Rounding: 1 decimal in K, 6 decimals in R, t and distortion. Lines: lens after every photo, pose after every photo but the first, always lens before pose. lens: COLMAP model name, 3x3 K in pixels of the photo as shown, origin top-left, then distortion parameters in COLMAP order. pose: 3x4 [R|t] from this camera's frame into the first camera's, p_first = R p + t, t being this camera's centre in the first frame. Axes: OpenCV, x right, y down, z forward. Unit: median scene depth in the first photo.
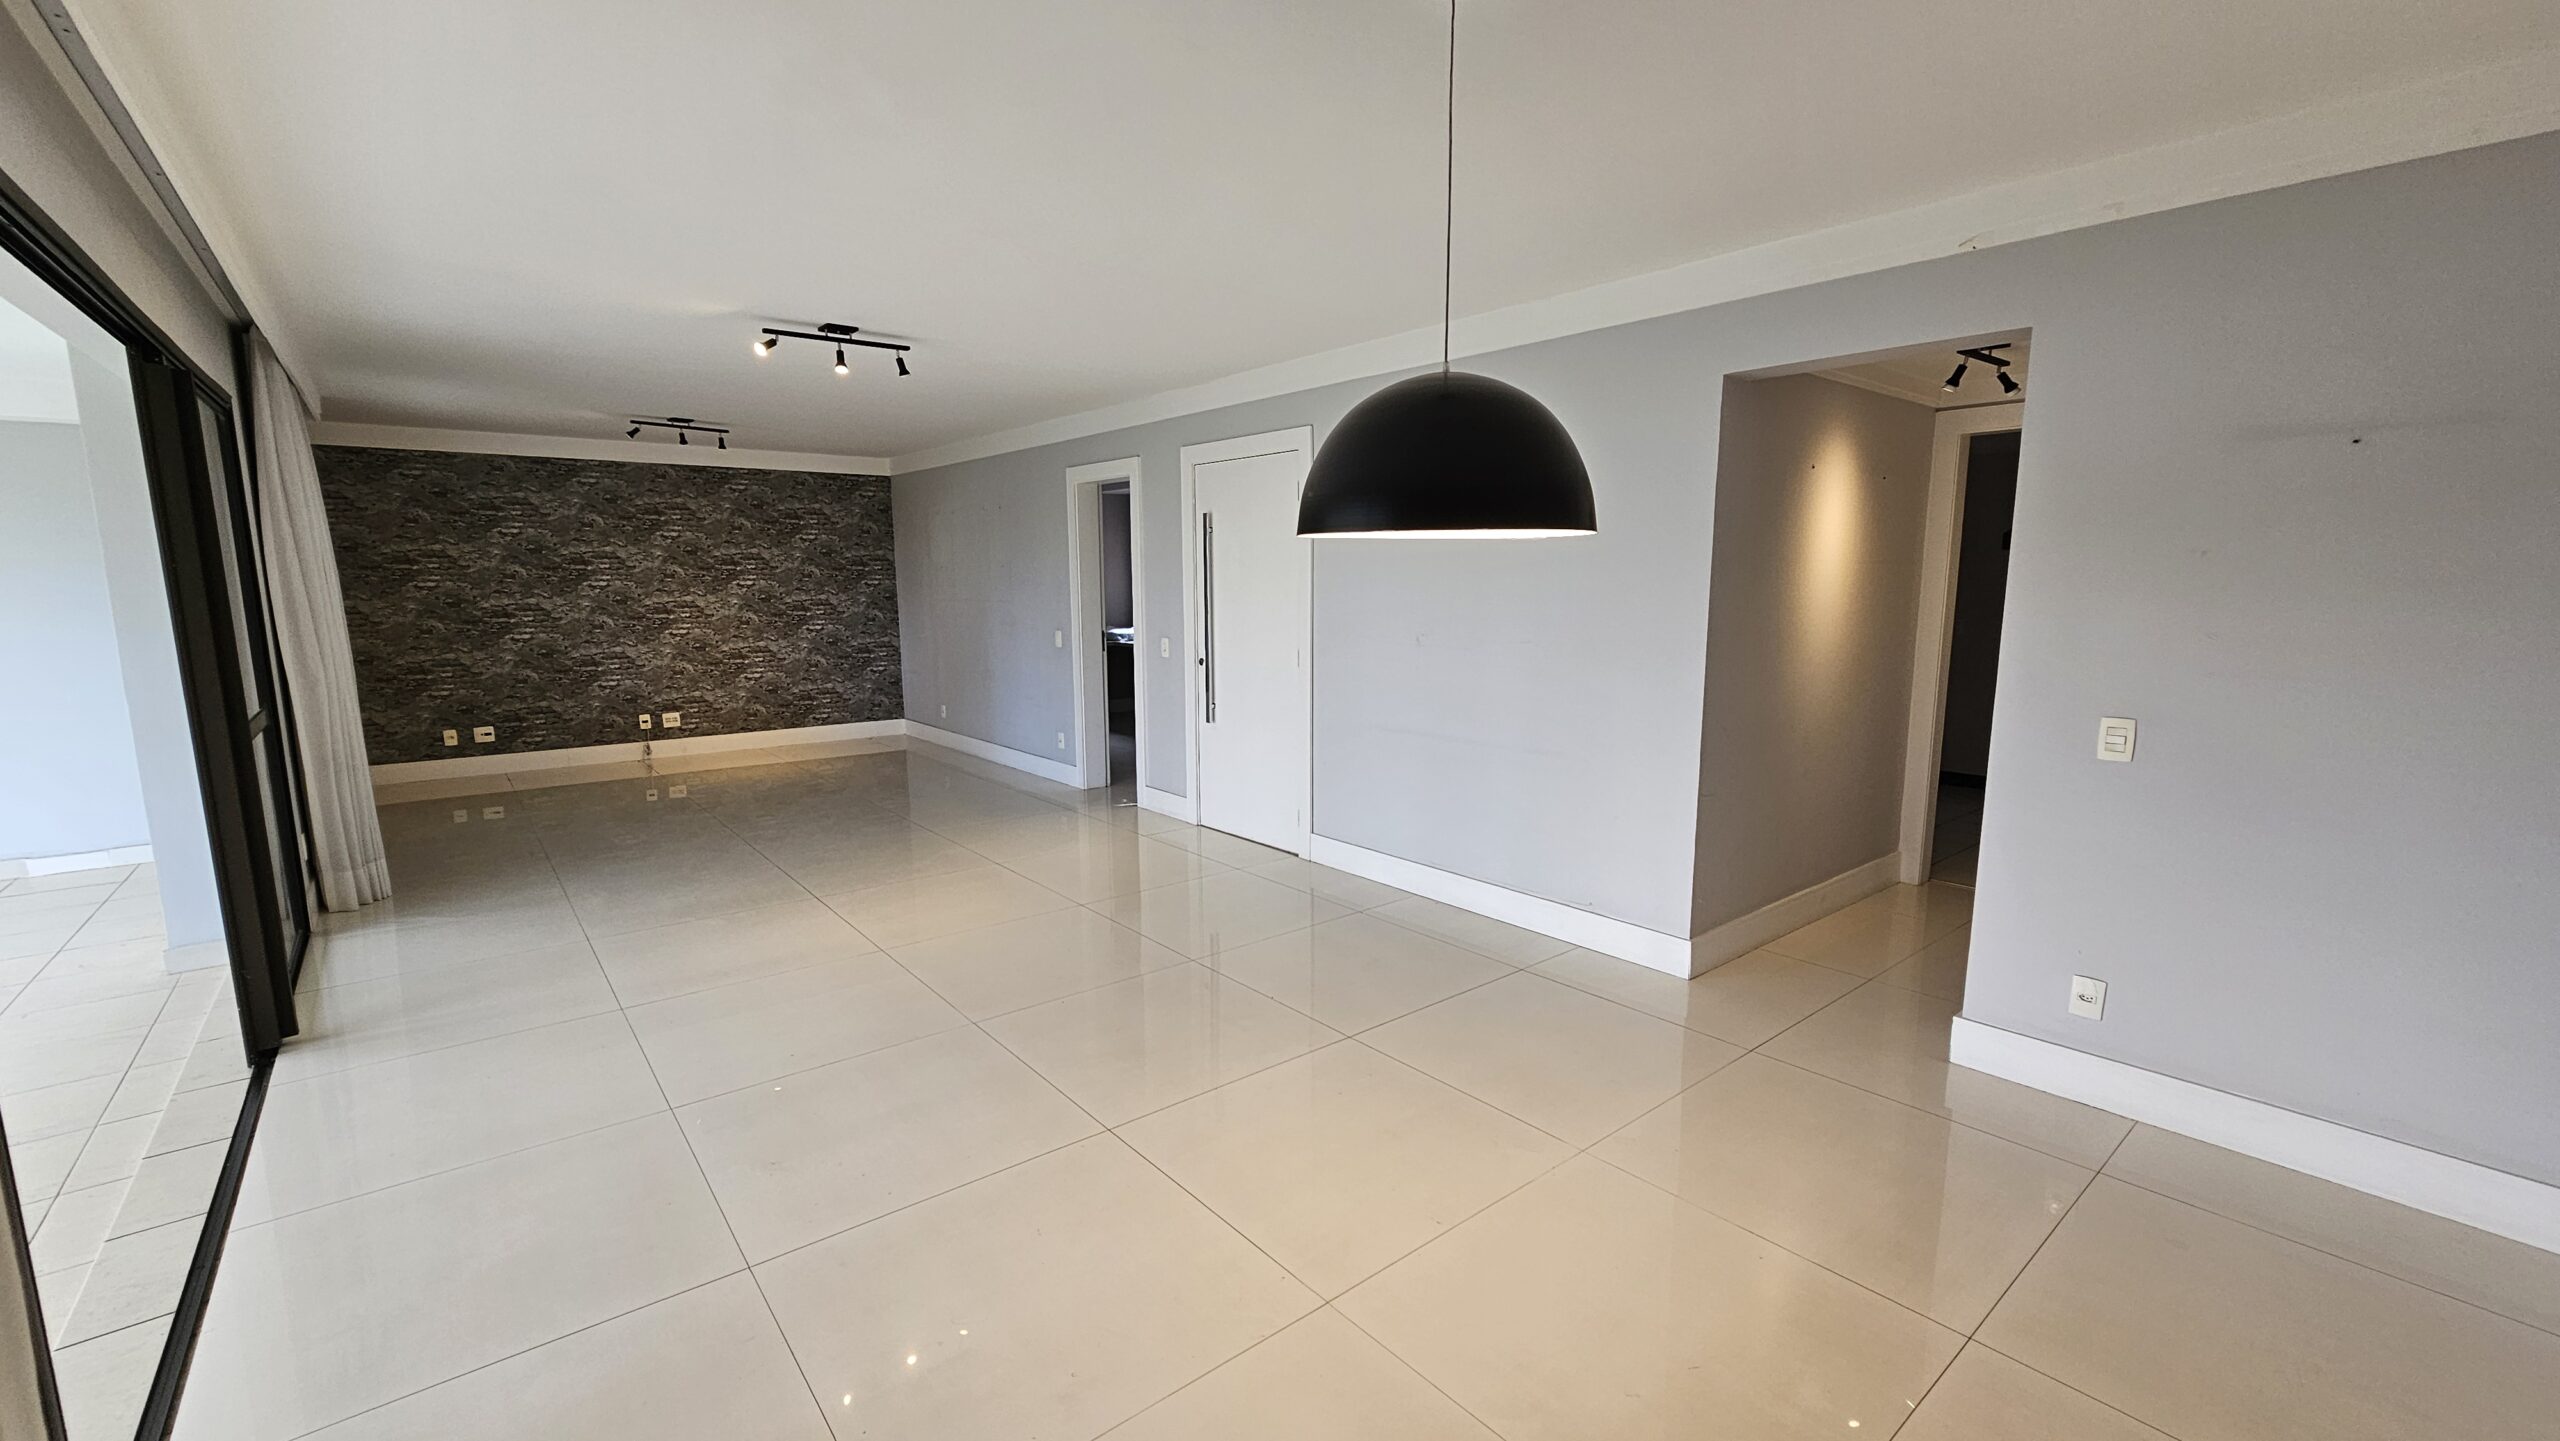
lens RADIAL K [[1047.2, 0, 1287.2], [0, 1047.2, 736.7], [0, 0, 1]] dist [0.001359, 0.000198]
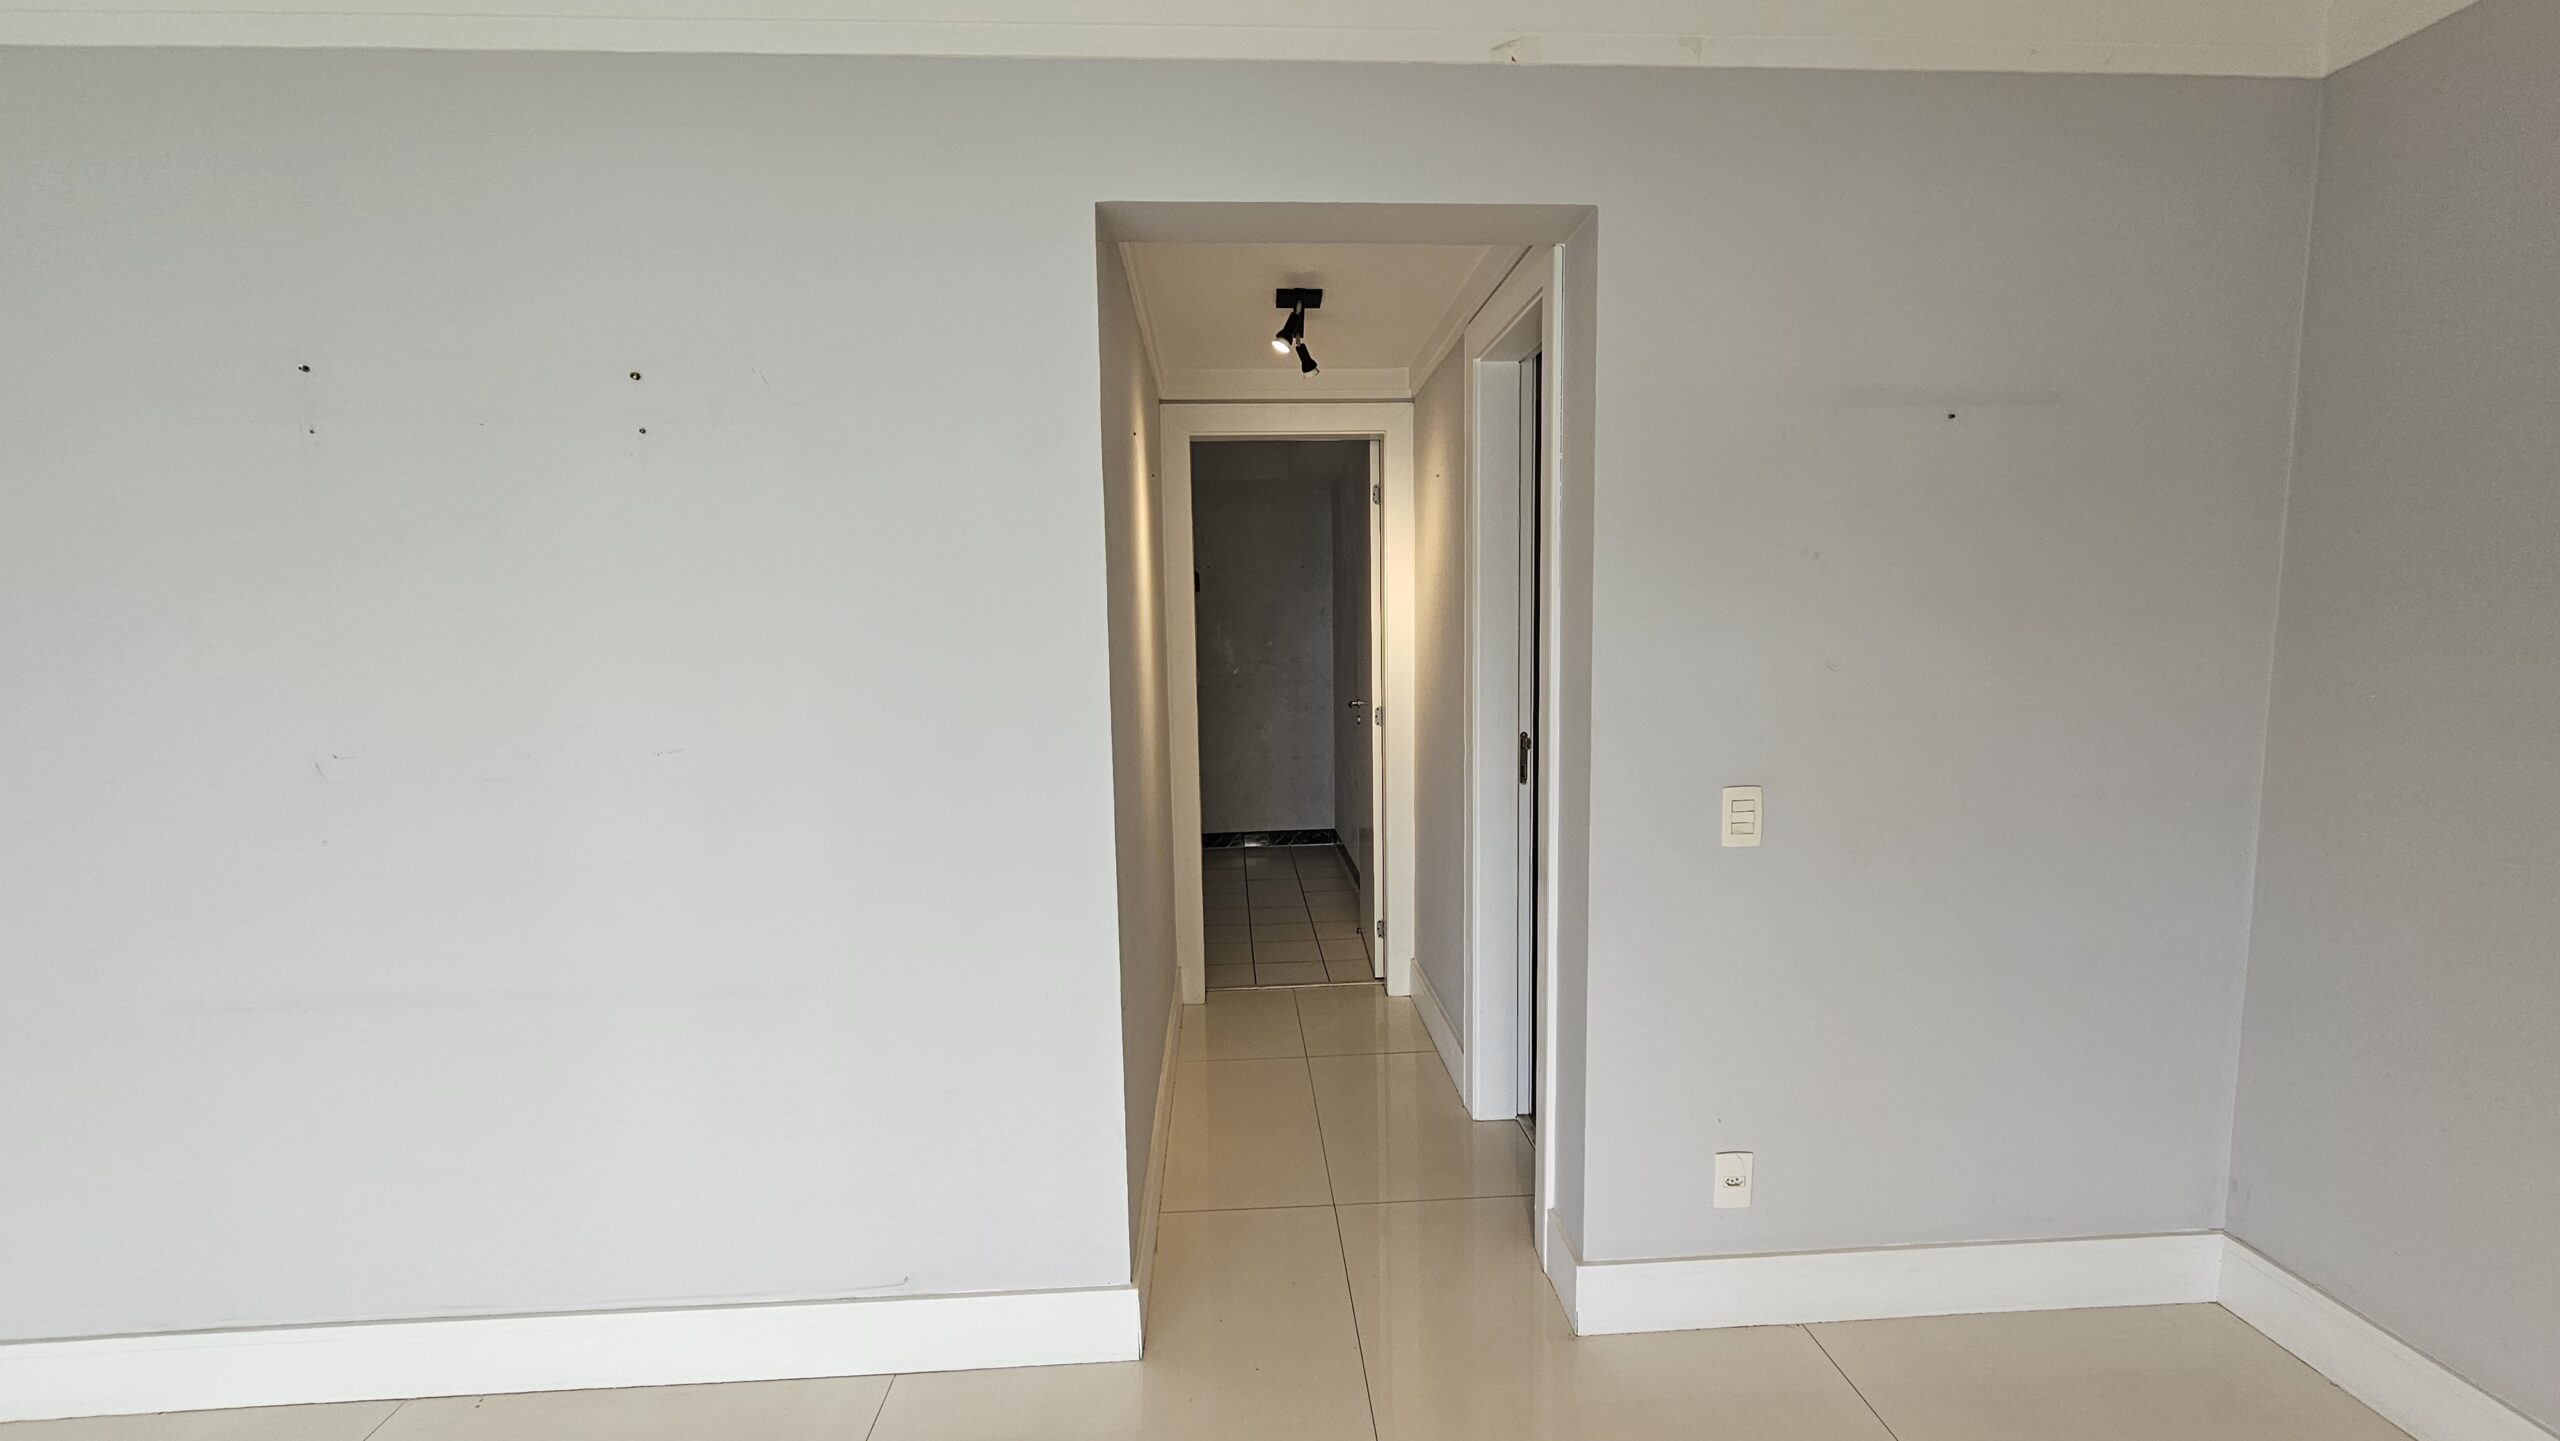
lens RADIAL K [[1034.5, 0, 1284.7], [0, 1034.5, 735.6], [0, 0, 1]] dist [-0.001816, -0.000305]
pose [[0.596646, -0.090941, 0.797335, 0.053360], [0.134392, 0.990850, 0.012447, -0.099244], [-0.791171, 0.099729, 0.603409, 0.796057]]
